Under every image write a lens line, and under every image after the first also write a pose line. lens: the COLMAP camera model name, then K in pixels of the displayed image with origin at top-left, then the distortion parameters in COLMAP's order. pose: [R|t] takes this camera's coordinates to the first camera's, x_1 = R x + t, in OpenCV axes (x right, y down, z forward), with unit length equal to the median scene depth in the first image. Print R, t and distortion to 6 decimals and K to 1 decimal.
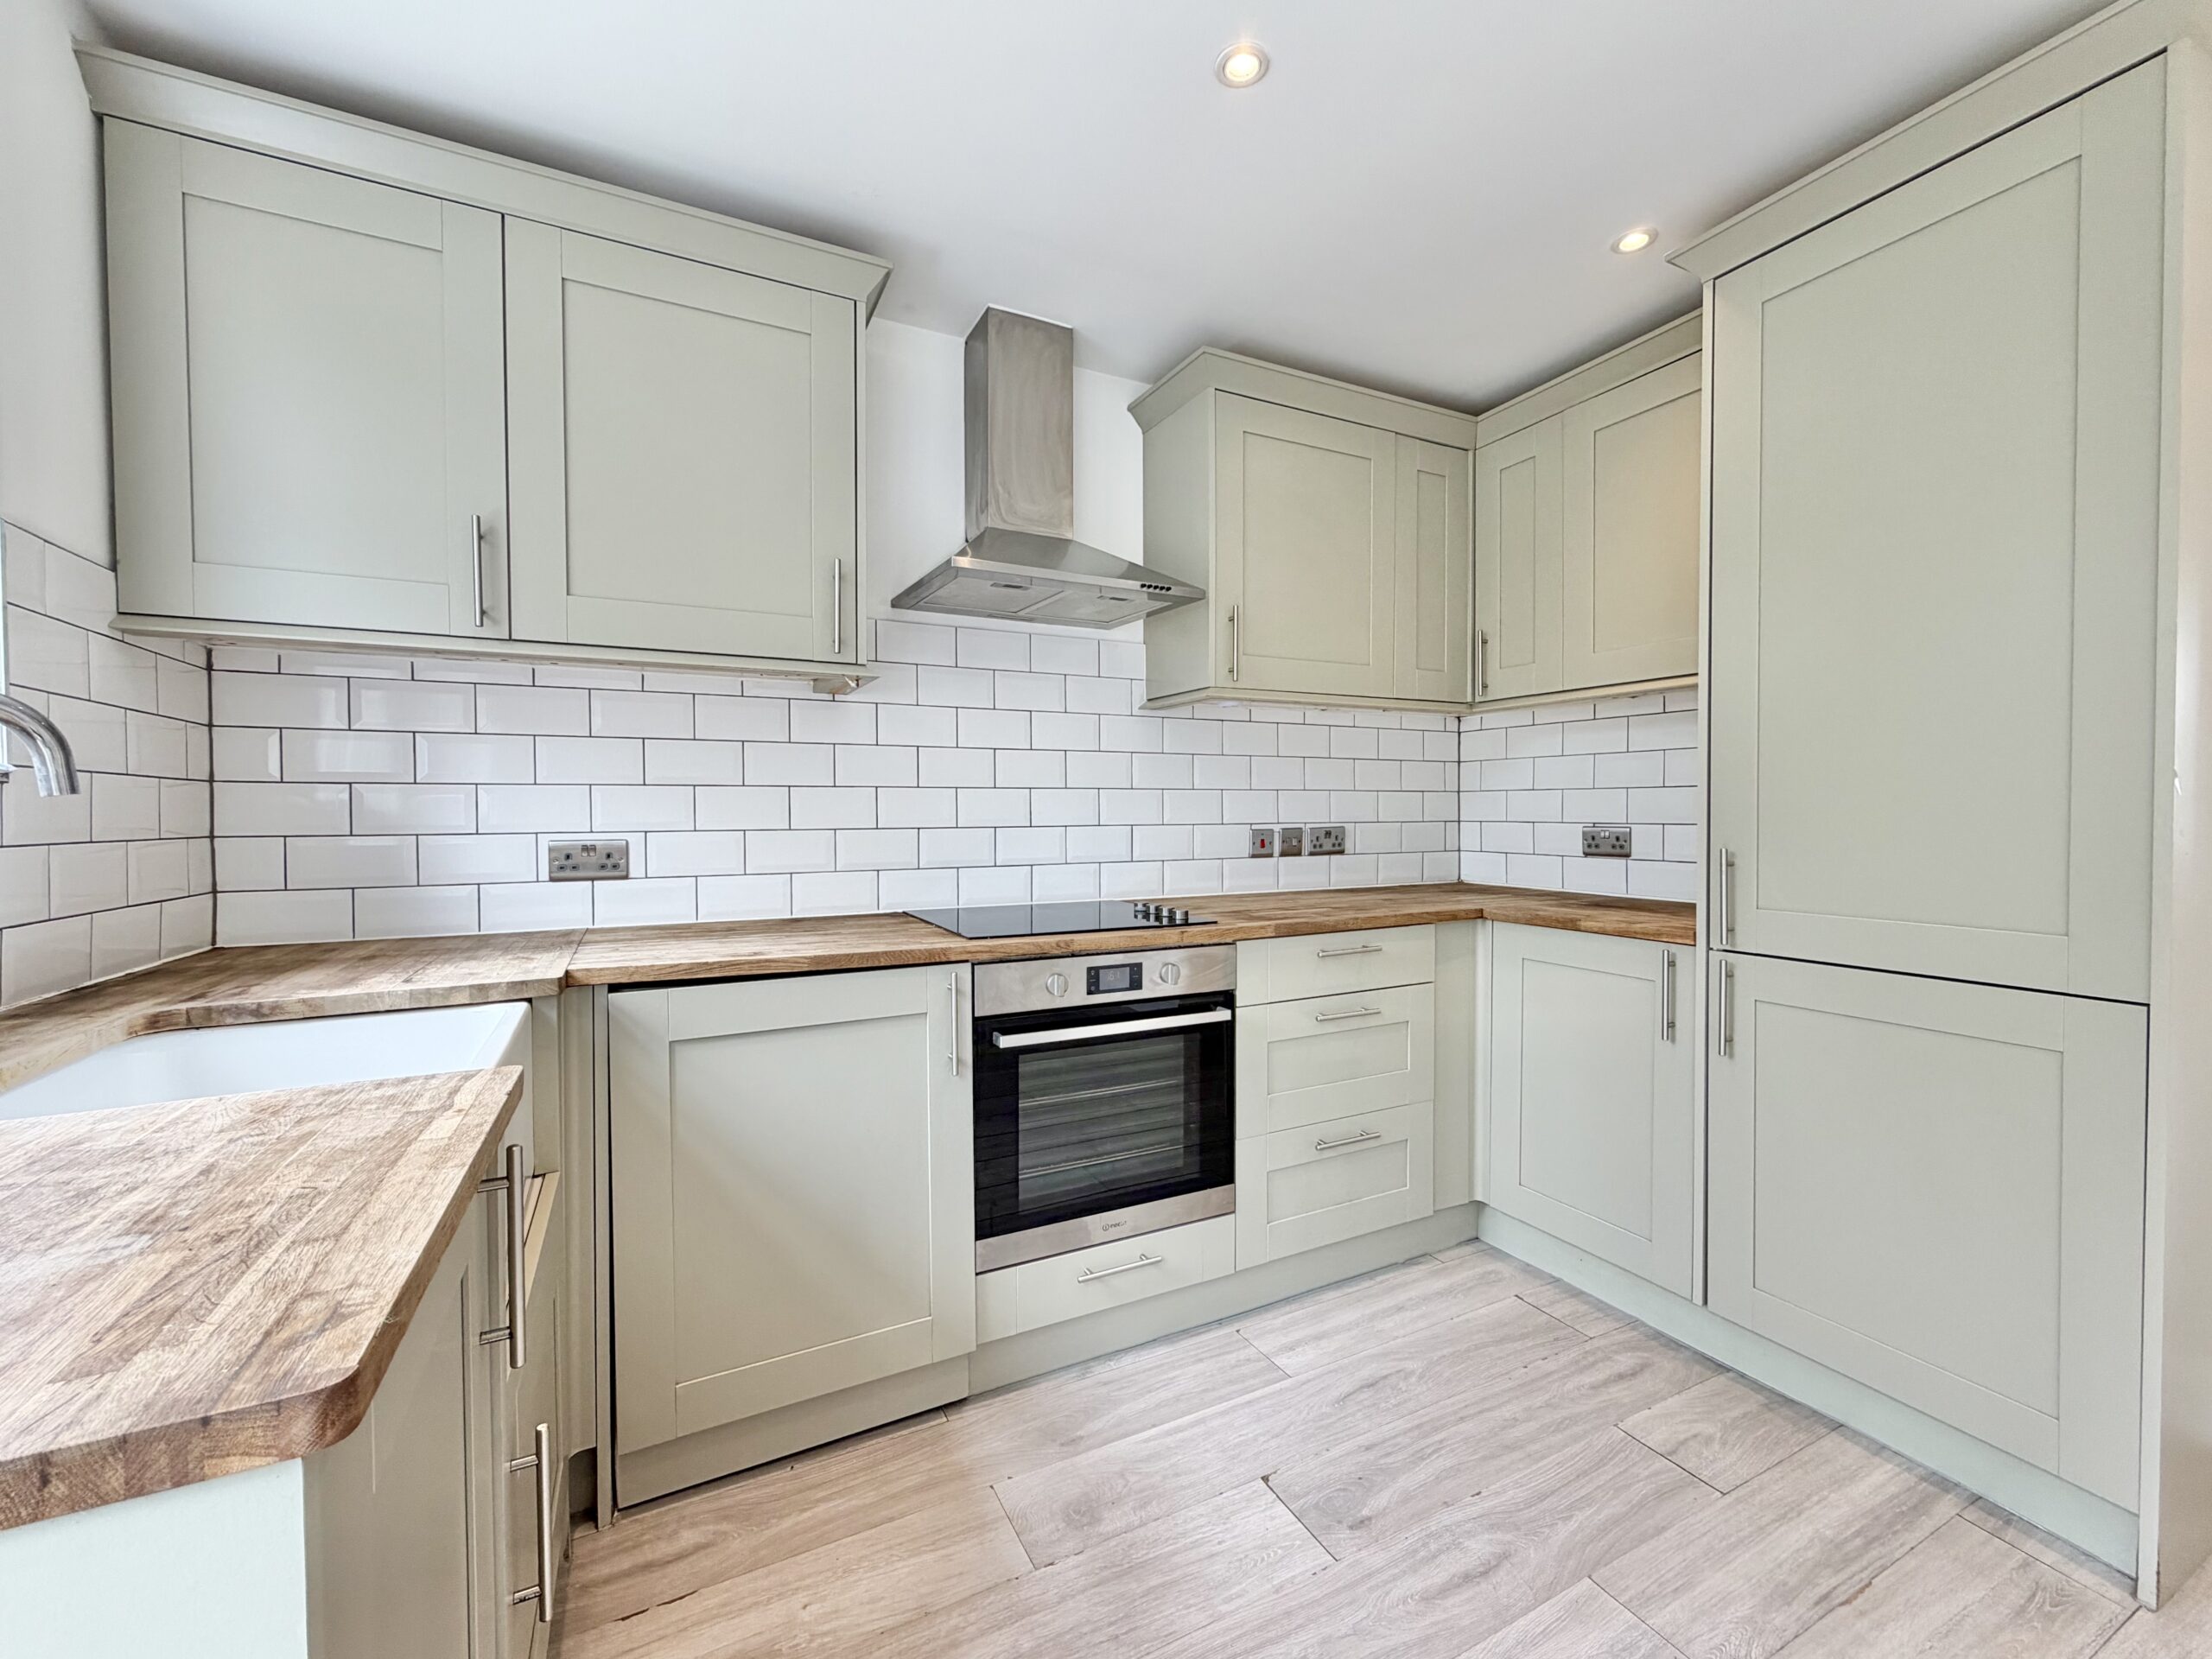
lens RADIAL K [[899.0, 0, 1107.8], [0, 899.0, 825.0], [0, 0, 1]] dist [0.001834, -0.000118]
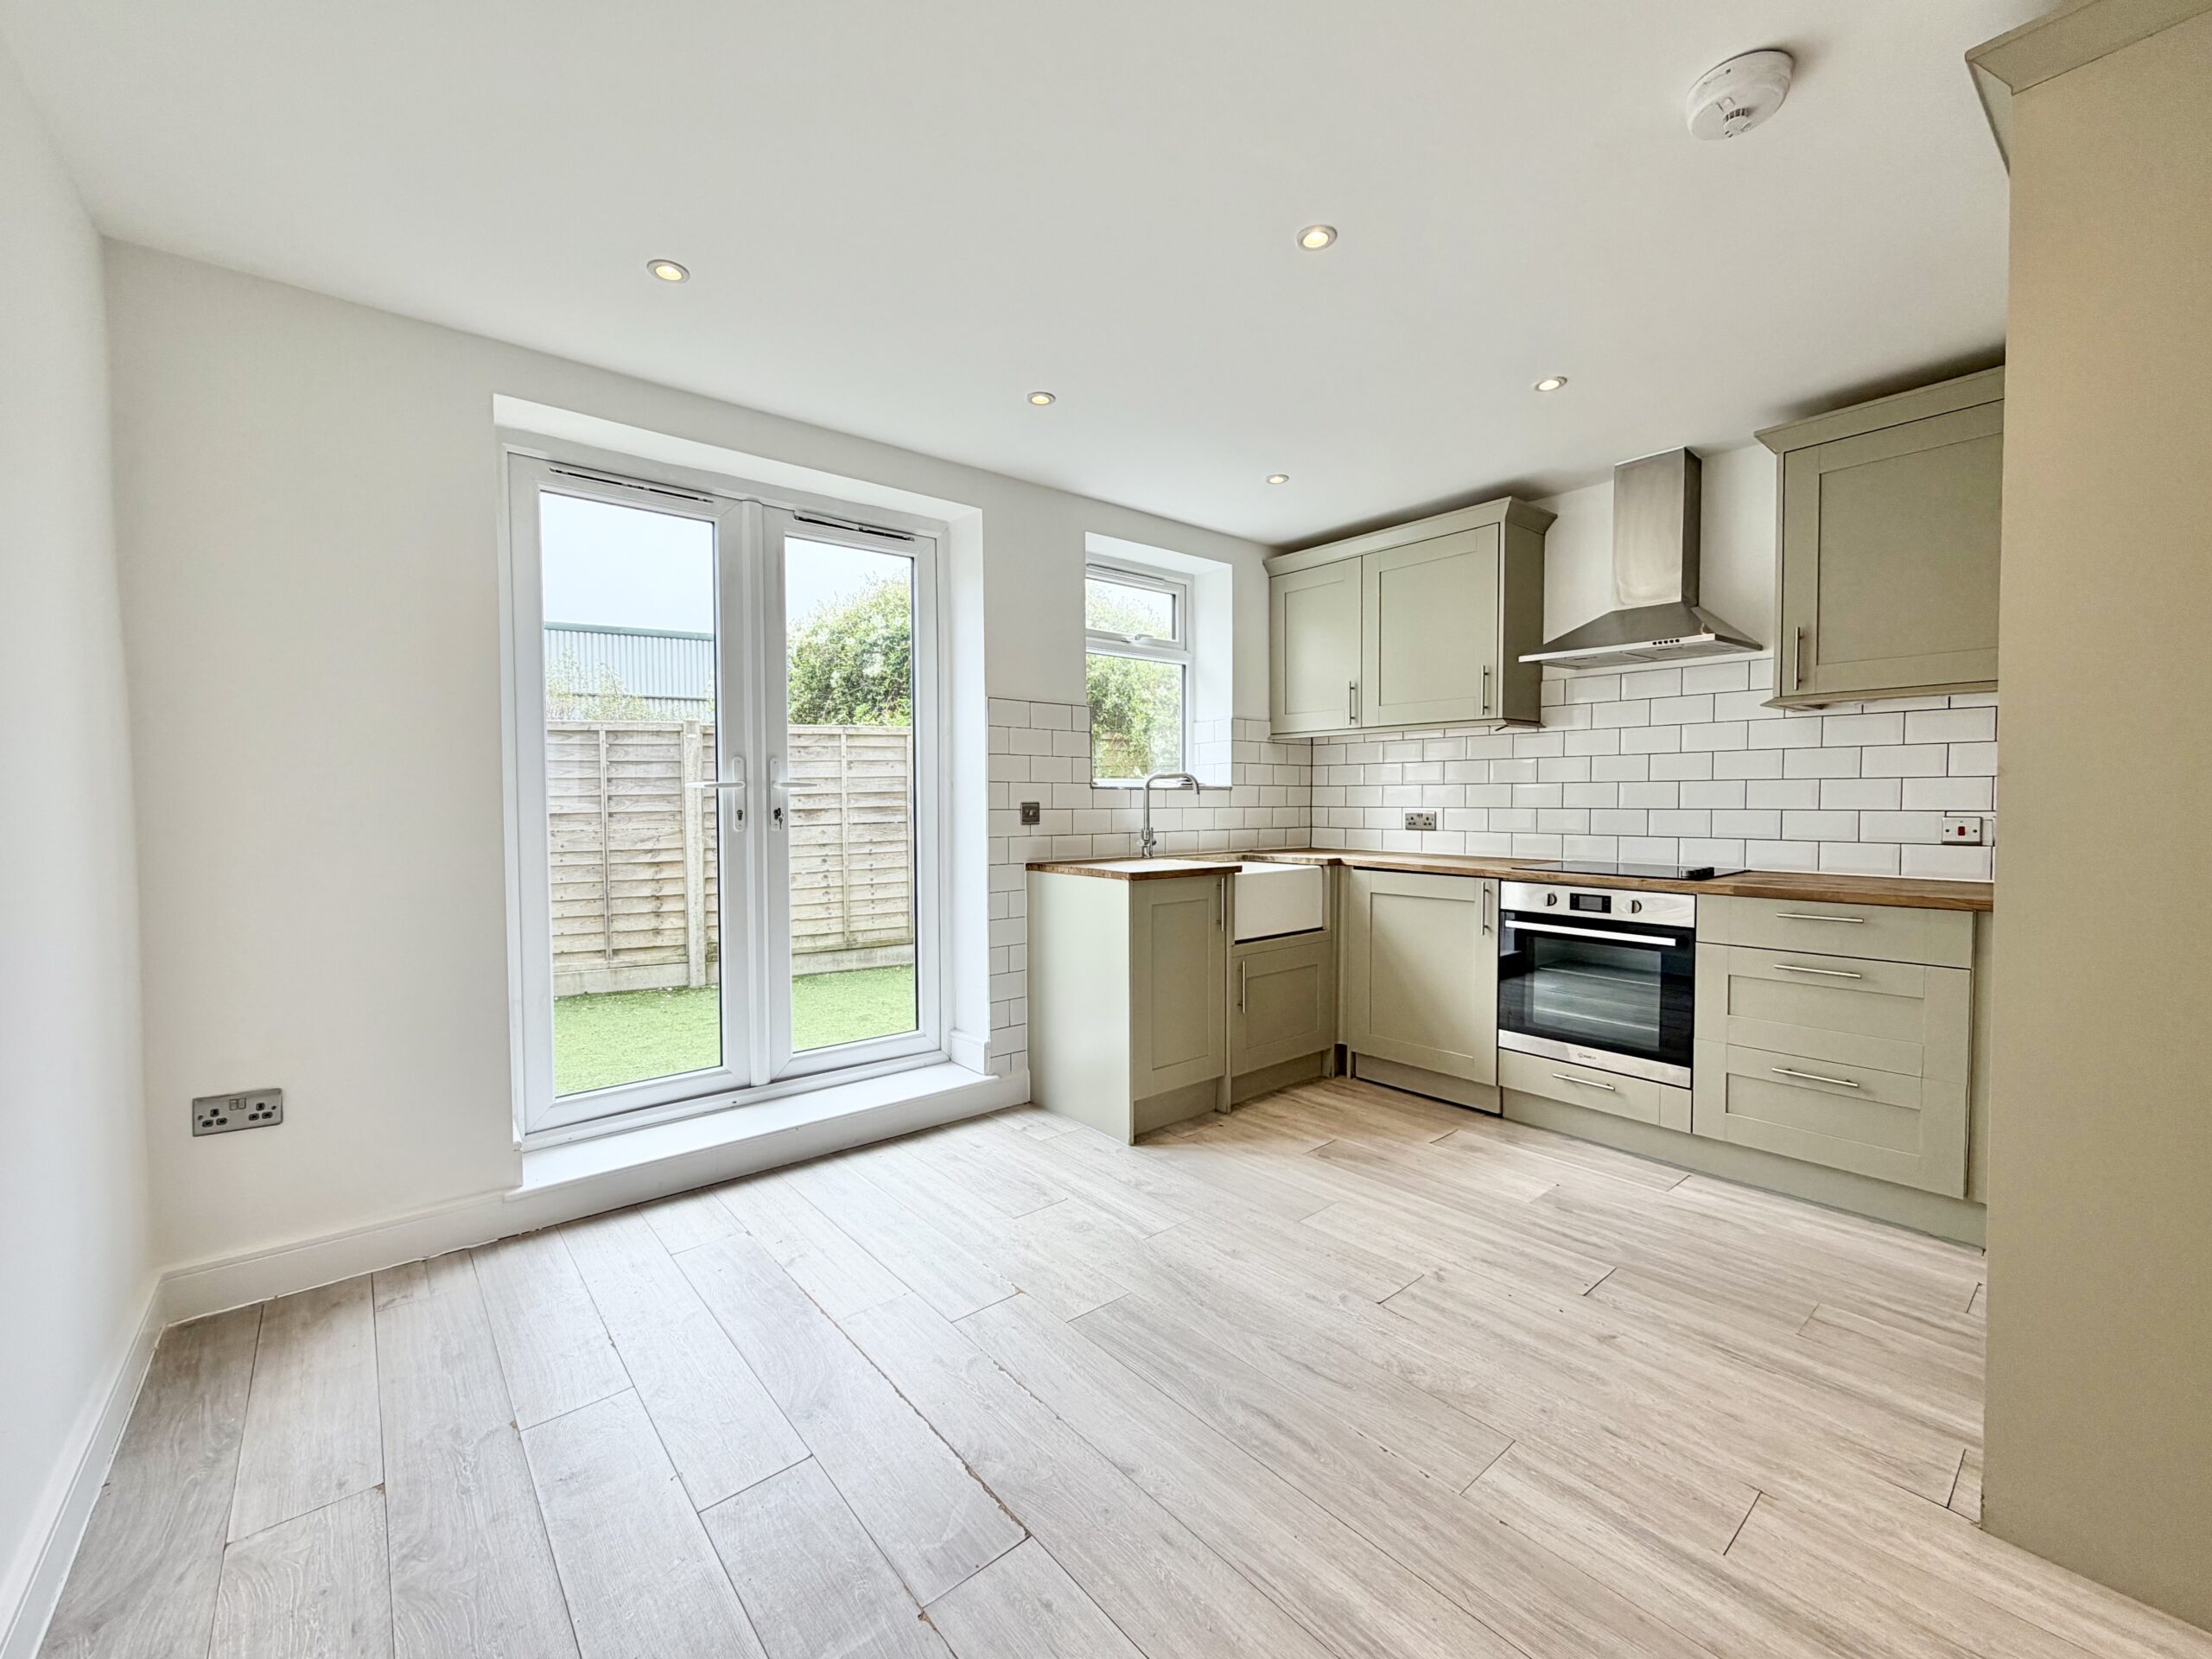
lens RADIAL K [[899.0, 0, 1102.0], [0, 899.0, 833.8], [0, 0, 1]] dist [0.001834, -0.000118]
pose [[0.222944, 0.040092, -0.974006, 1.371108], [-0.014334, 0.999181, 0.037848, 0.000264], [0.974726, 0.005524, 0.223336, -0.203701]]
